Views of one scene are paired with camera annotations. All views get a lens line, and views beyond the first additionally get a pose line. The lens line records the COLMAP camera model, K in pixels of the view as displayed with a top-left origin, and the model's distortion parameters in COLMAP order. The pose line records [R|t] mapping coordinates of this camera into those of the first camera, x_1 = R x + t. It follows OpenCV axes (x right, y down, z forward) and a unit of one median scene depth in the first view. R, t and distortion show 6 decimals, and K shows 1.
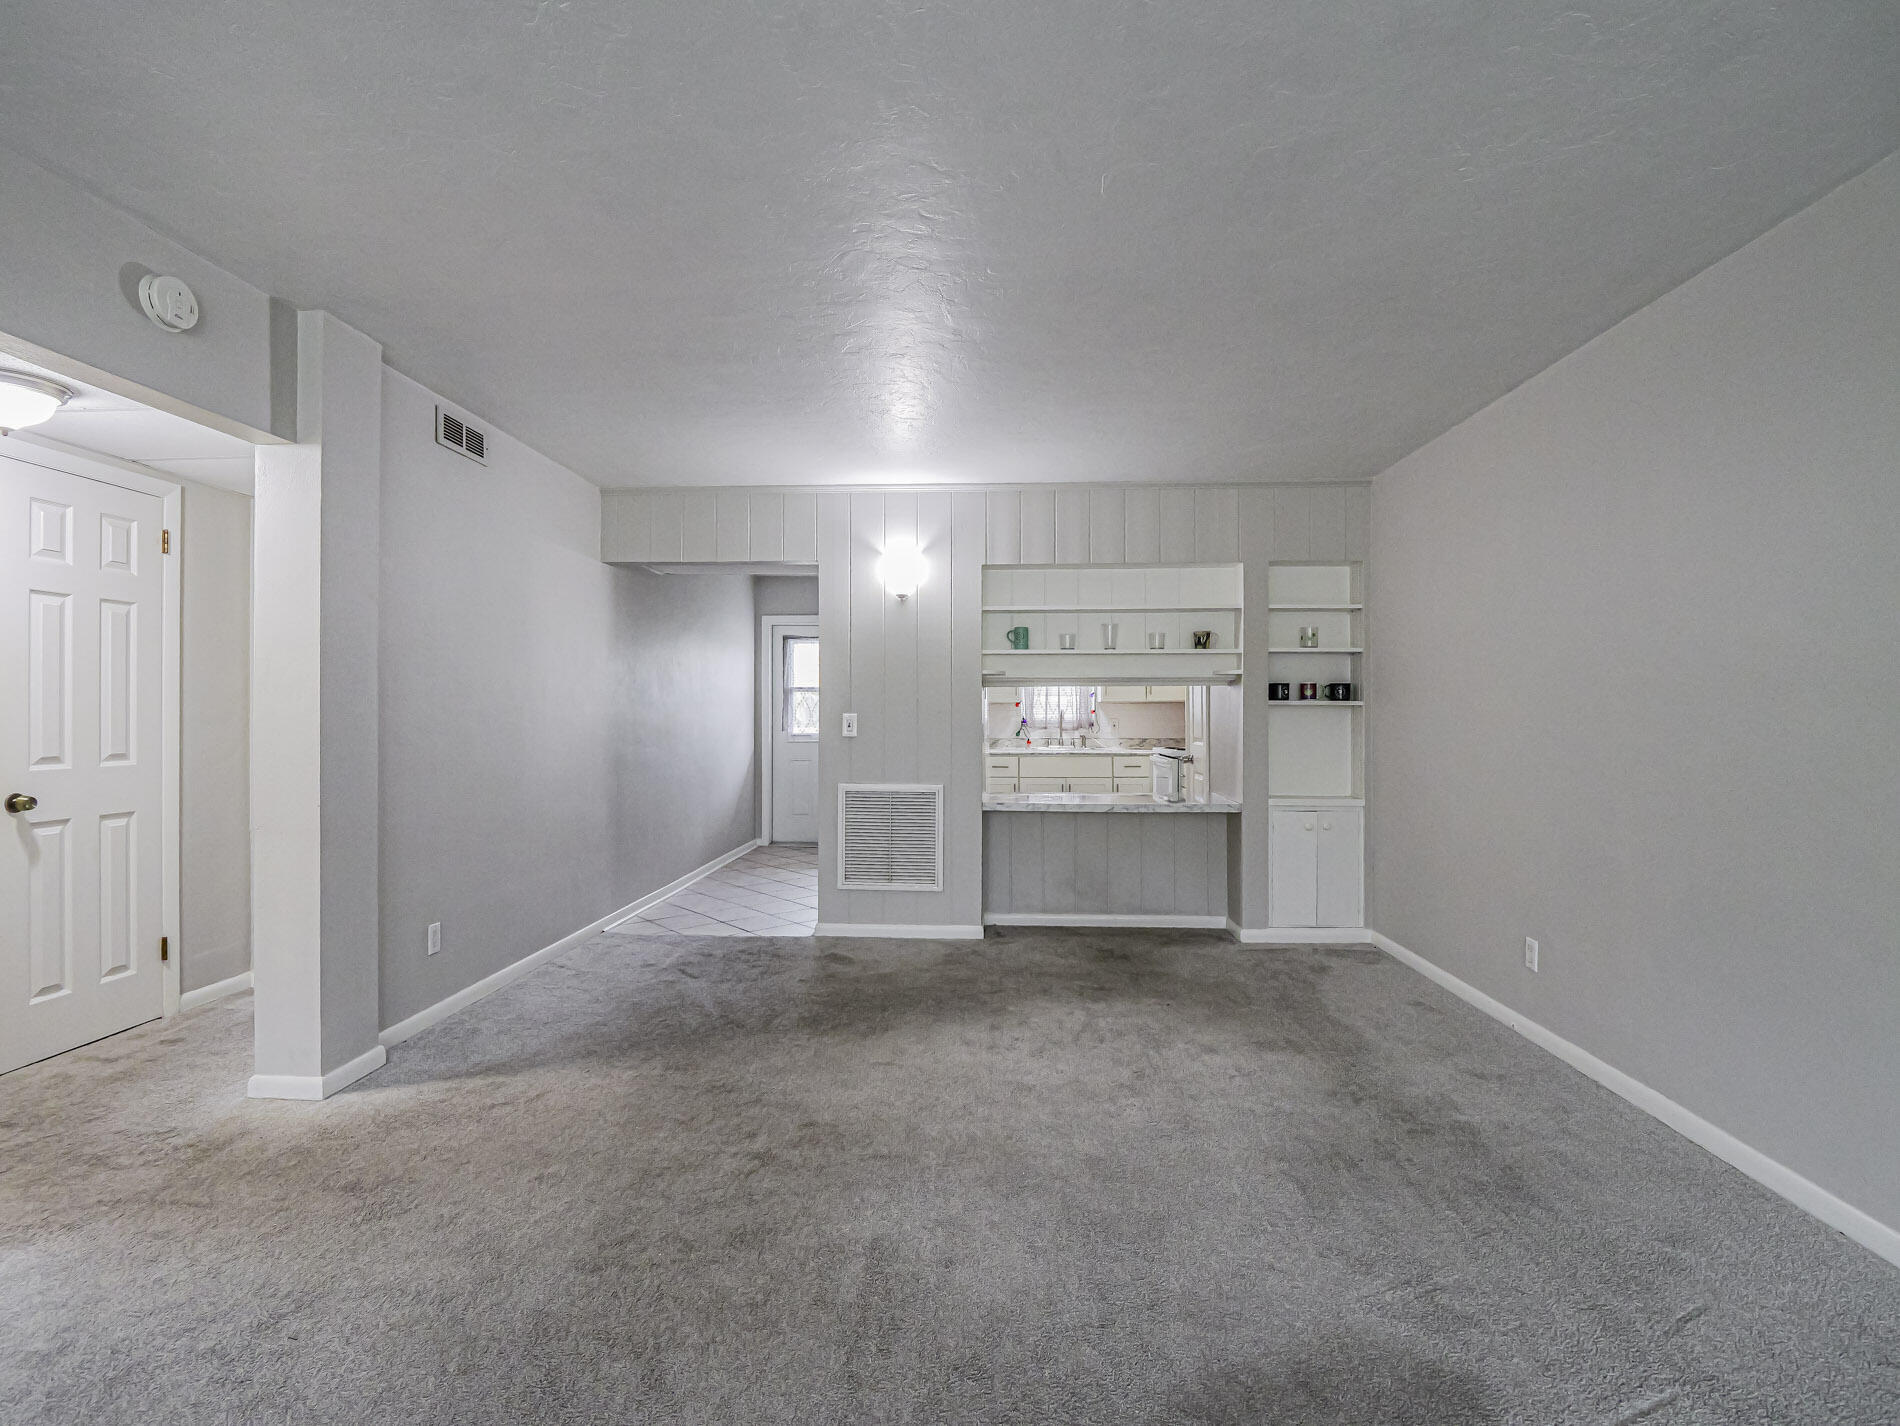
lens RADIAL K [[898.6, 0, 950.0], [0, 898.6, 713.0], [0, 0, 1]] dist [0.002905, -0.000011]
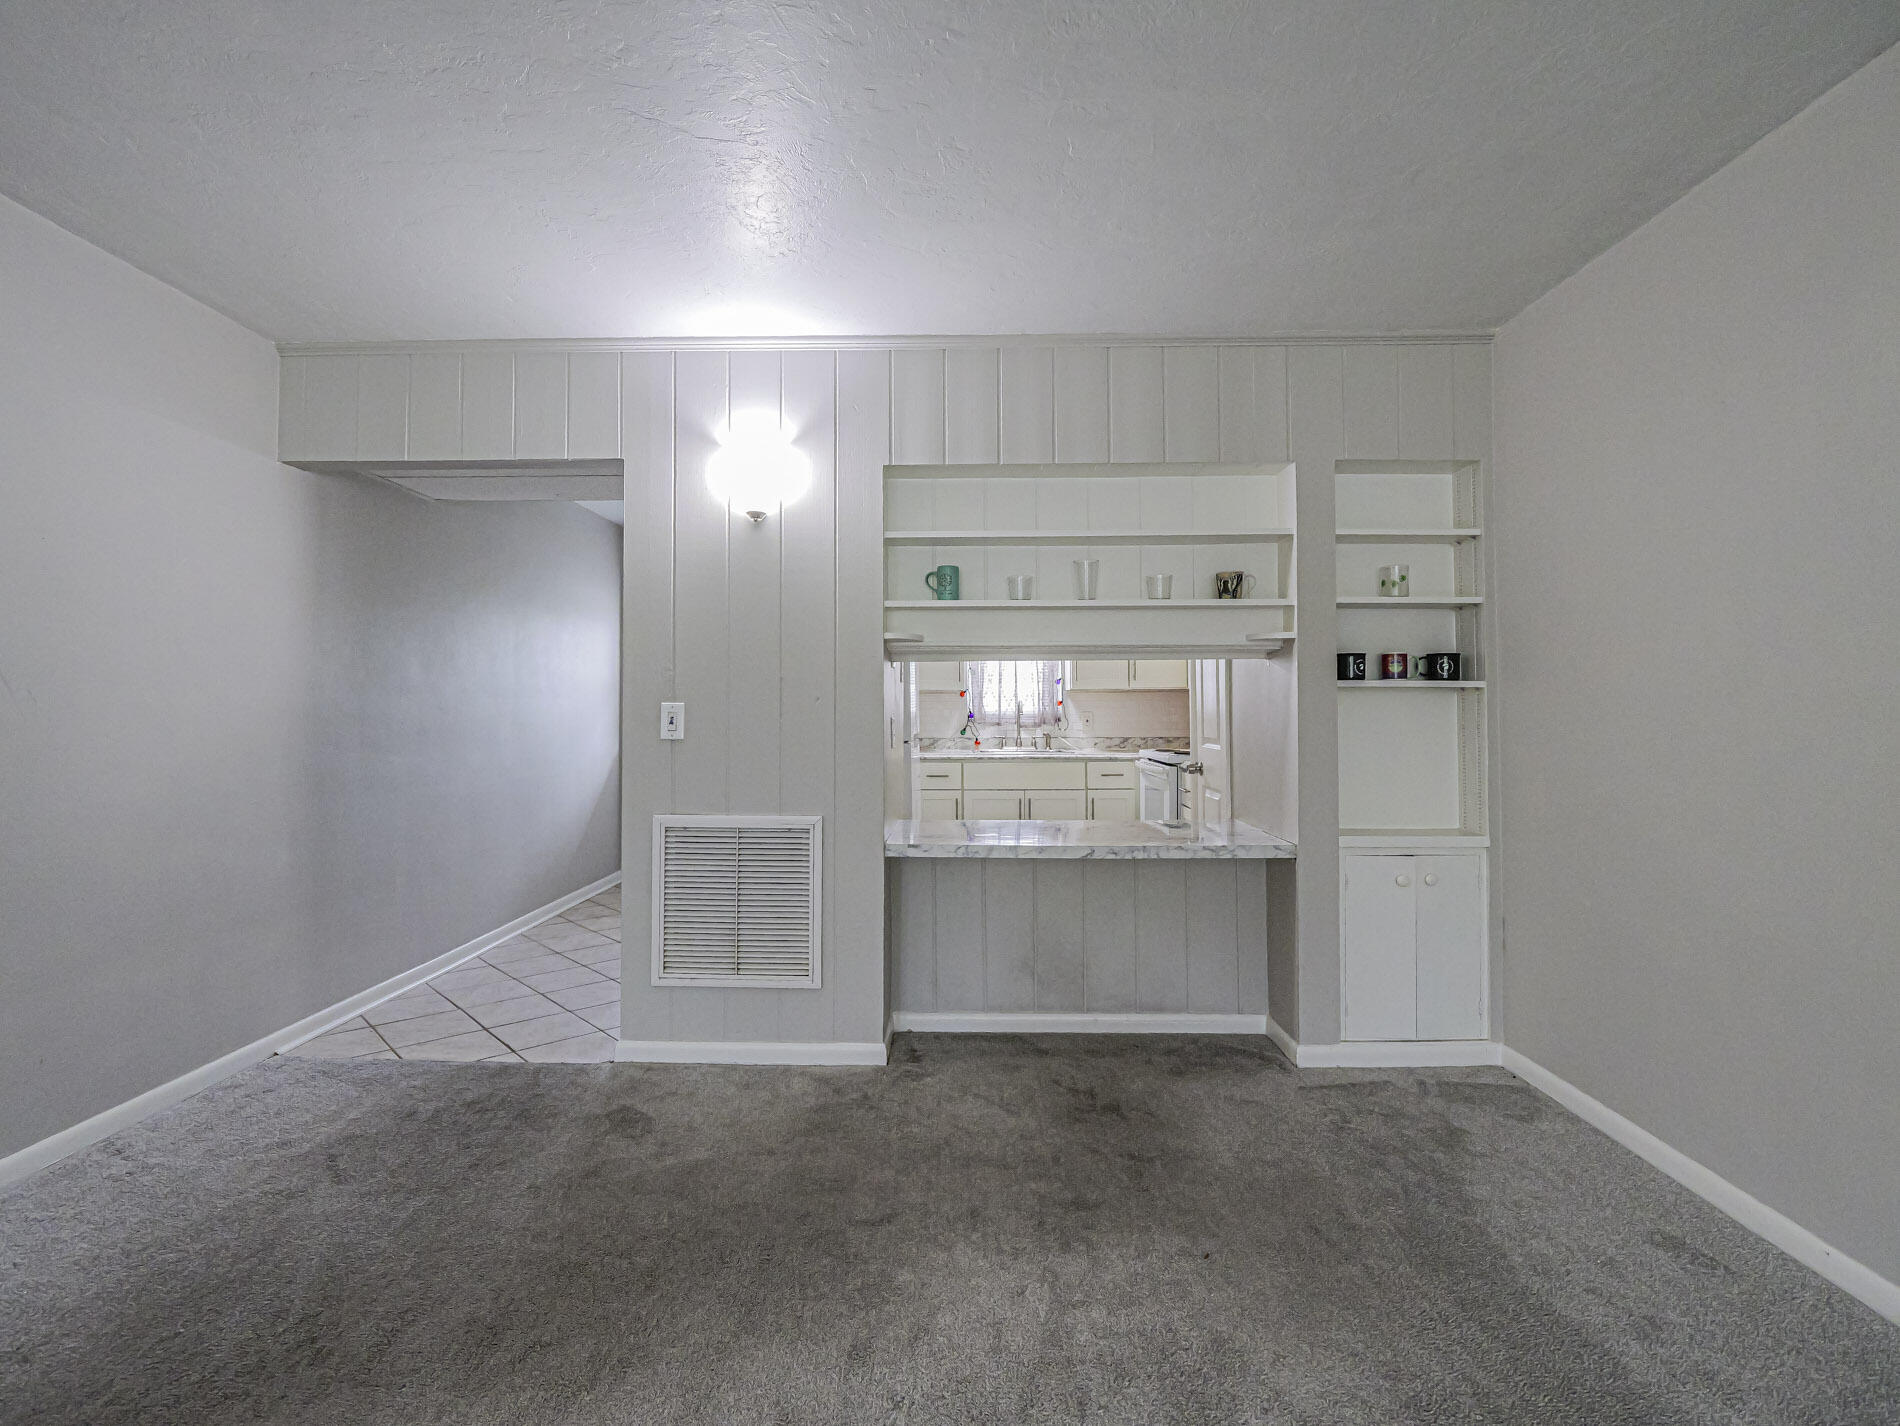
lens RADIAL K [[906.4, 0, 944.8], [0, 906.4, 694.2], [0, 0, 1]] dist [-0.011592, -0.000494]
pose [[0.999483, -0.002073, 0.032075, 0.056951], [0.002597, 0.999864, -0.016312, 0.005639], [-0.032037, 0.016387, 0.999352, 0.362815]]
